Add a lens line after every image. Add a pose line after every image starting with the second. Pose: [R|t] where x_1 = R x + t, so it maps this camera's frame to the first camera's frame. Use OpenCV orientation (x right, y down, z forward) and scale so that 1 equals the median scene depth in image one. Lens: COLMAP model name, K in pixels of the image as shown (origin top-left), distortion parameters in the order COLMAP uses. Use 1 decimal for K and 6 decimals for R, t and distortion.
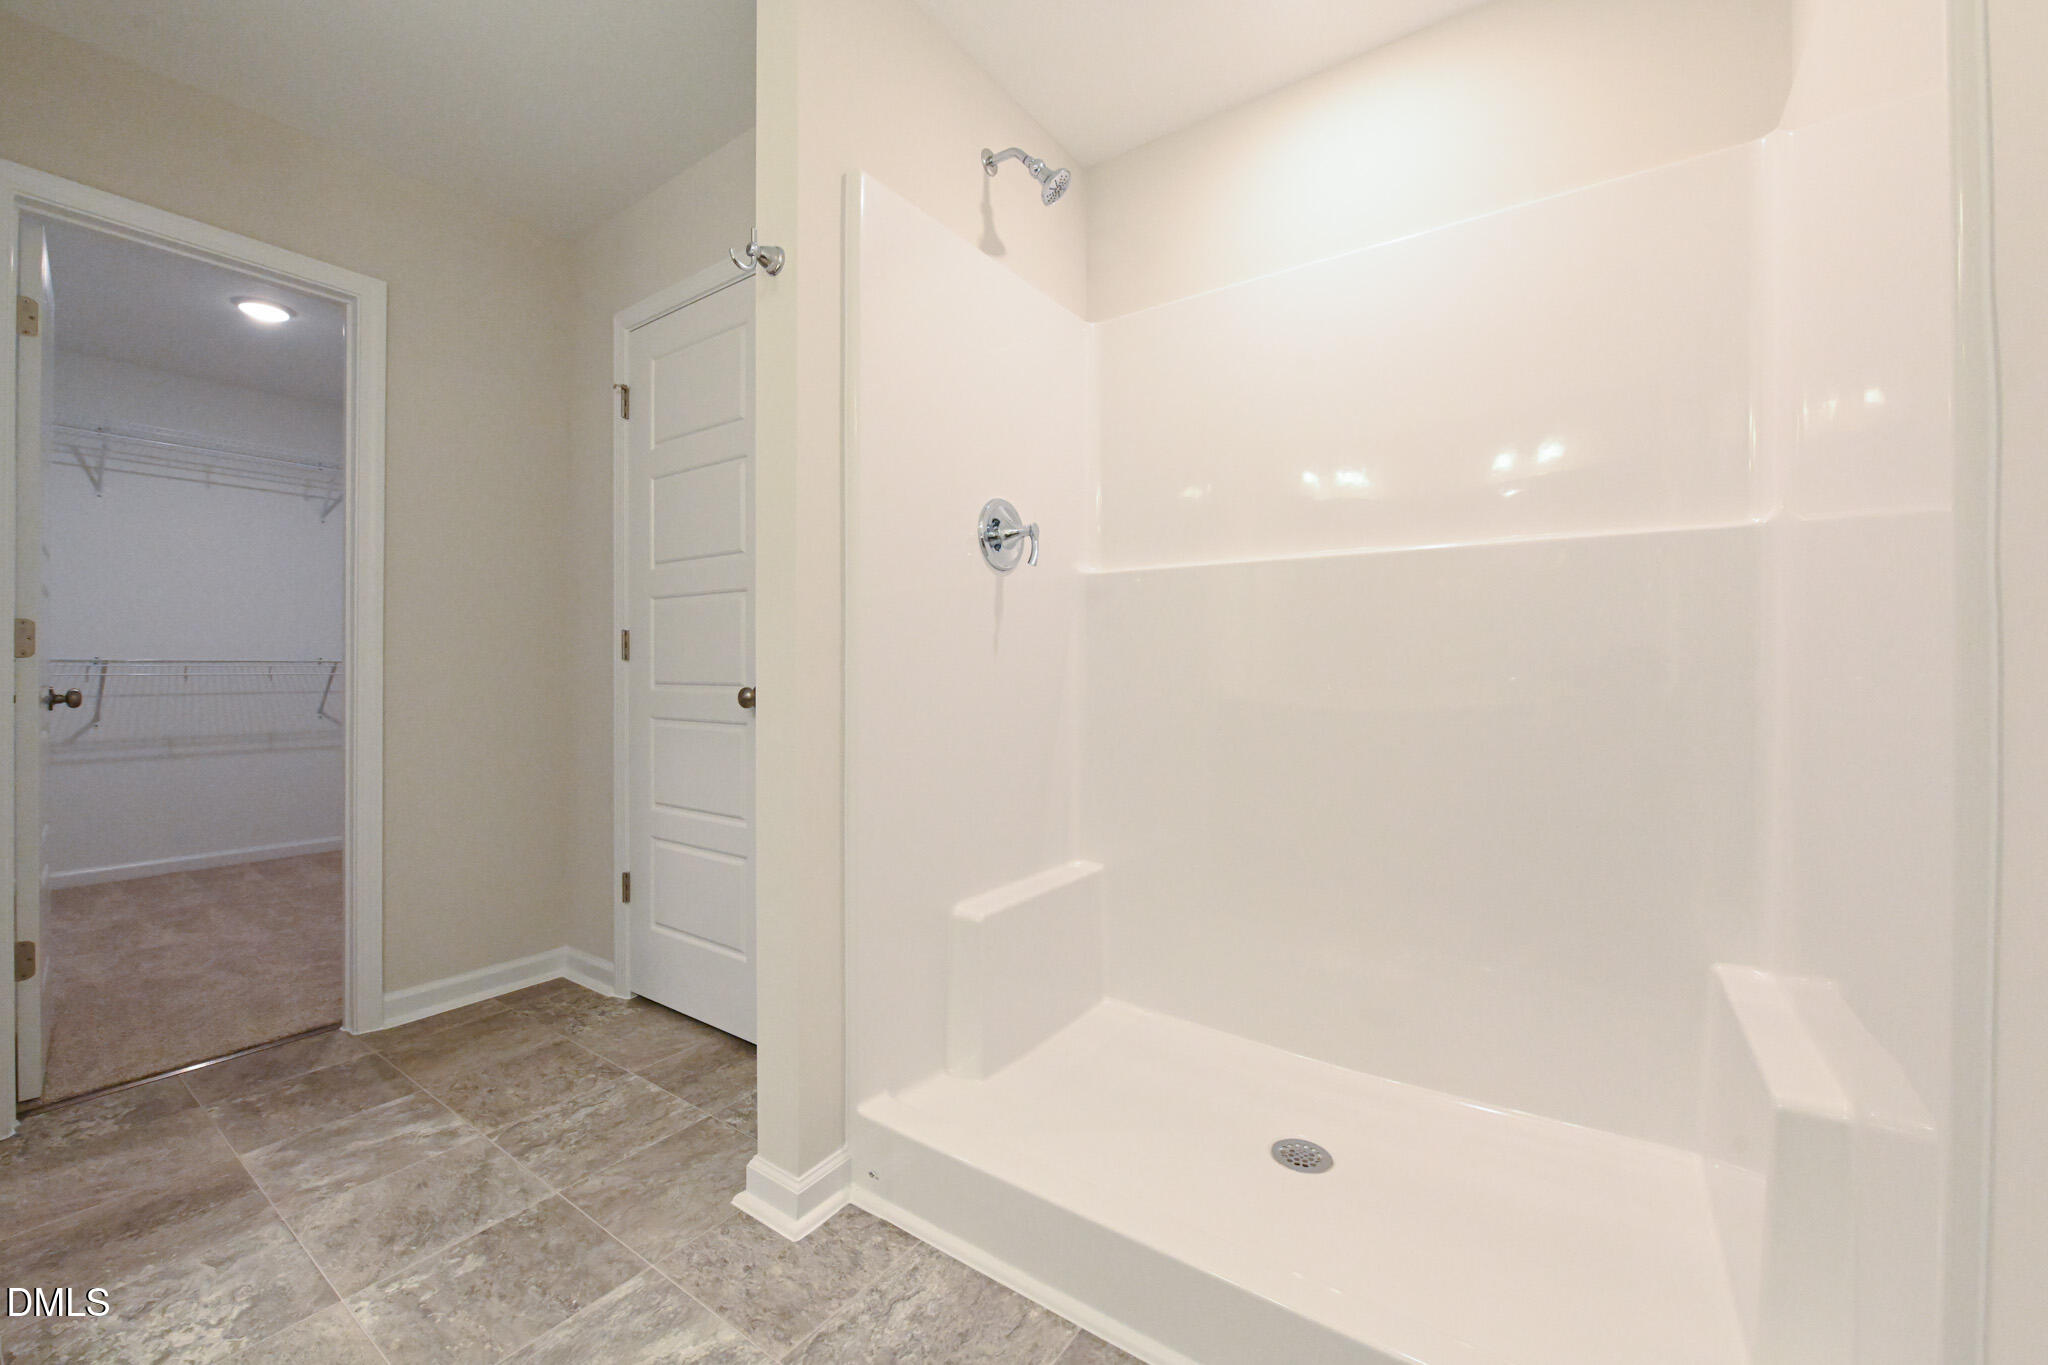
lens RADIAL K [[804.1, 0, 1028.1], [0, 804.1, 671.8], [0, 0, 1]] dist [-0.013268, -0.000156]
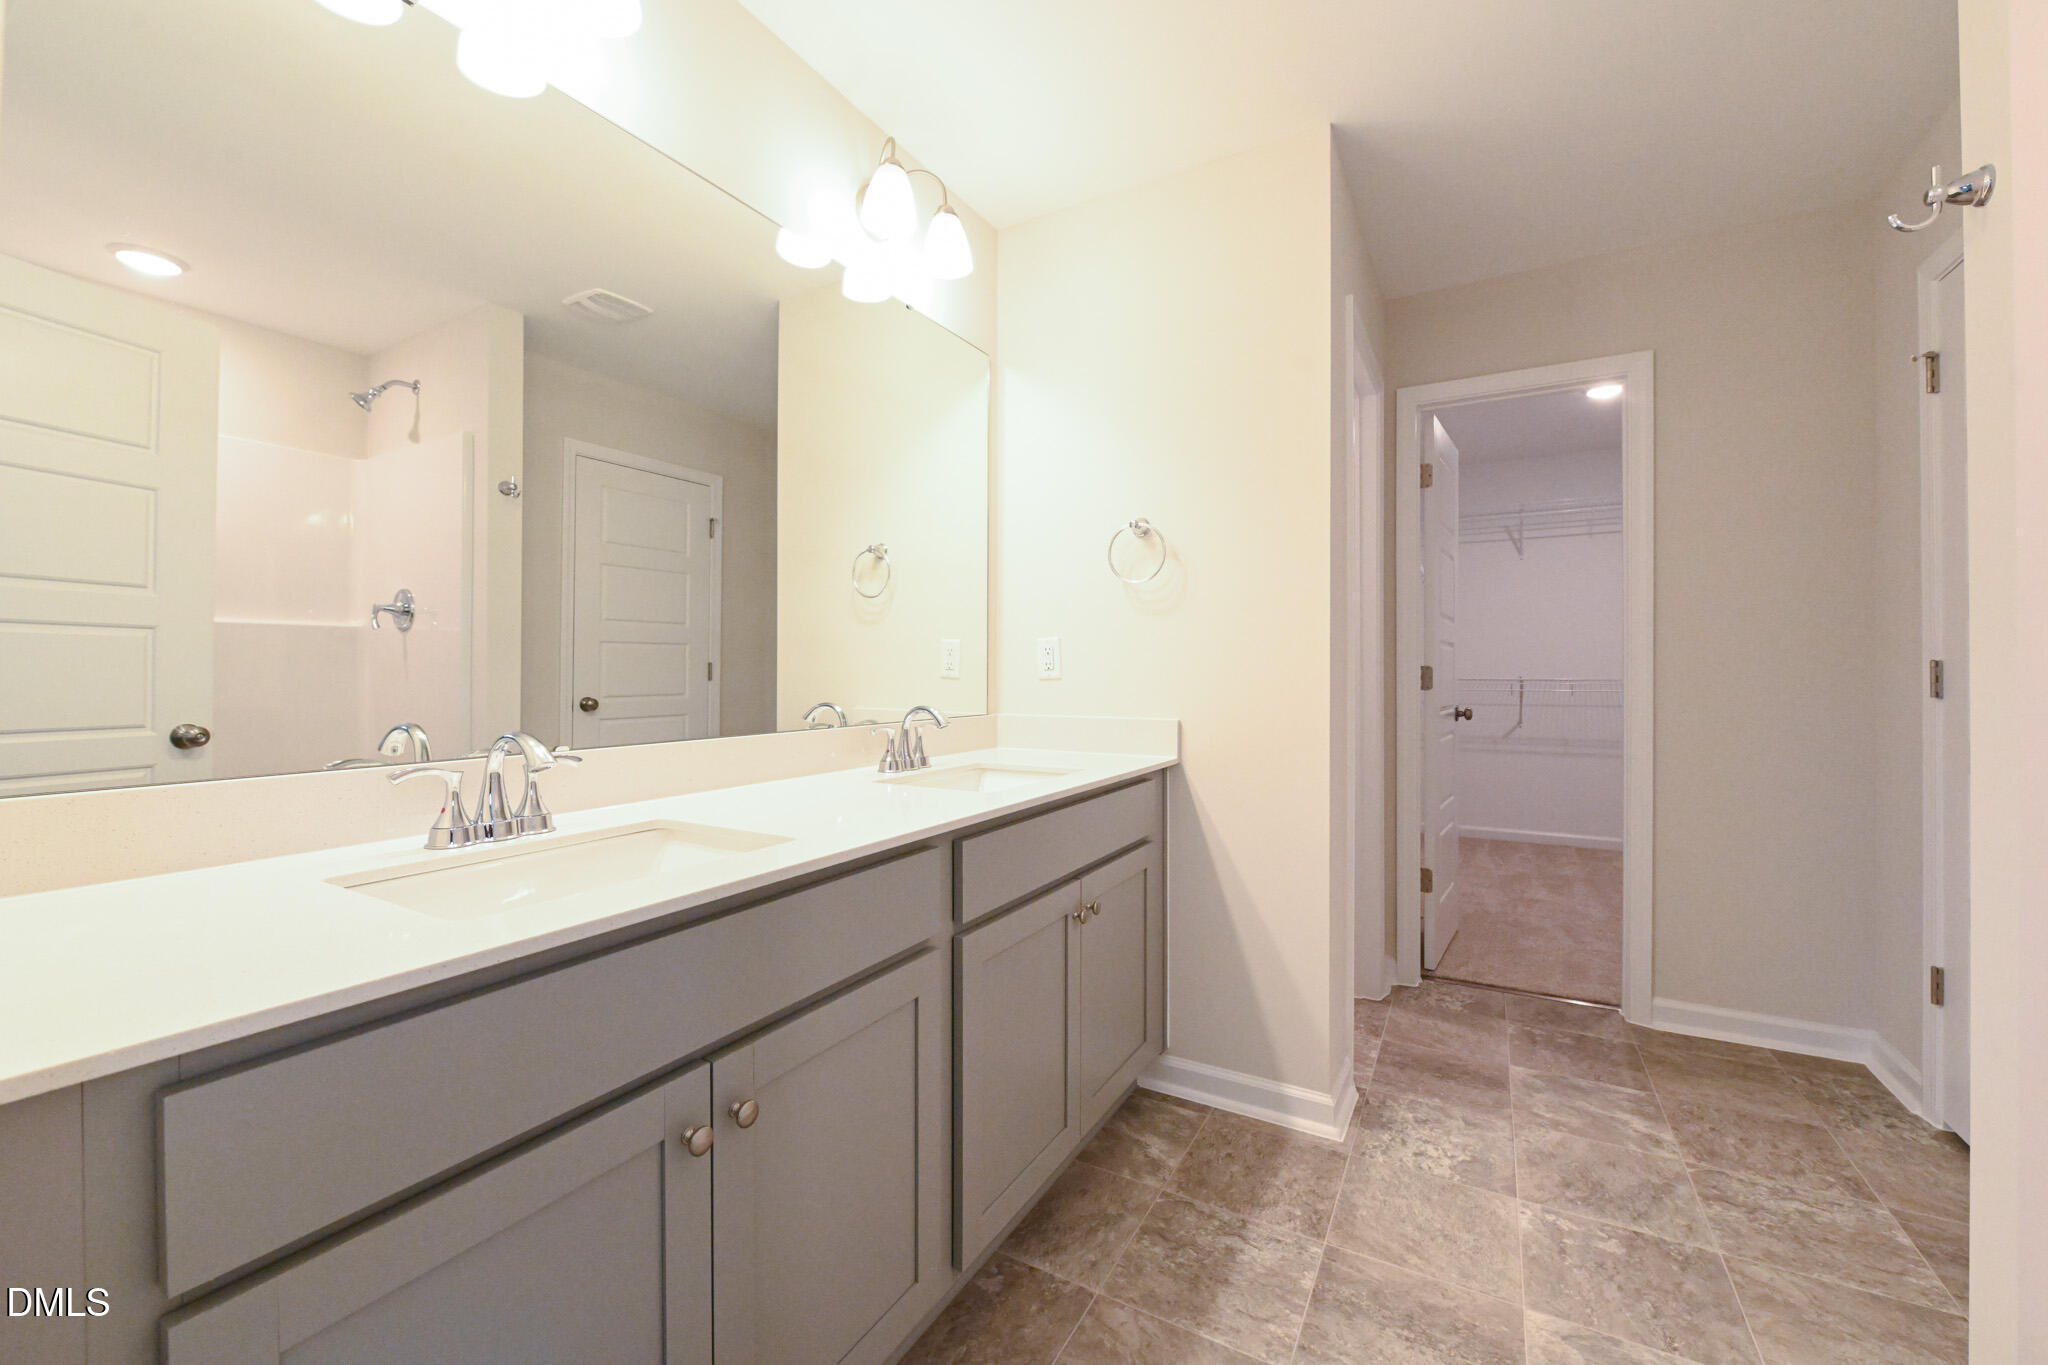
lens RADIAL K [[804.1, 0, 1028.1], [0, 804.1, 671.8], [0, 0, 1]] dist [-0.013268, -0.000156]
pose [[0.087691, 0.000580, -0.996148, 0.271607], [-0.001522, 0.999999, 0.000448, -0.055675], [0.996147, 0.001477, 0.087691, 0.054724]]
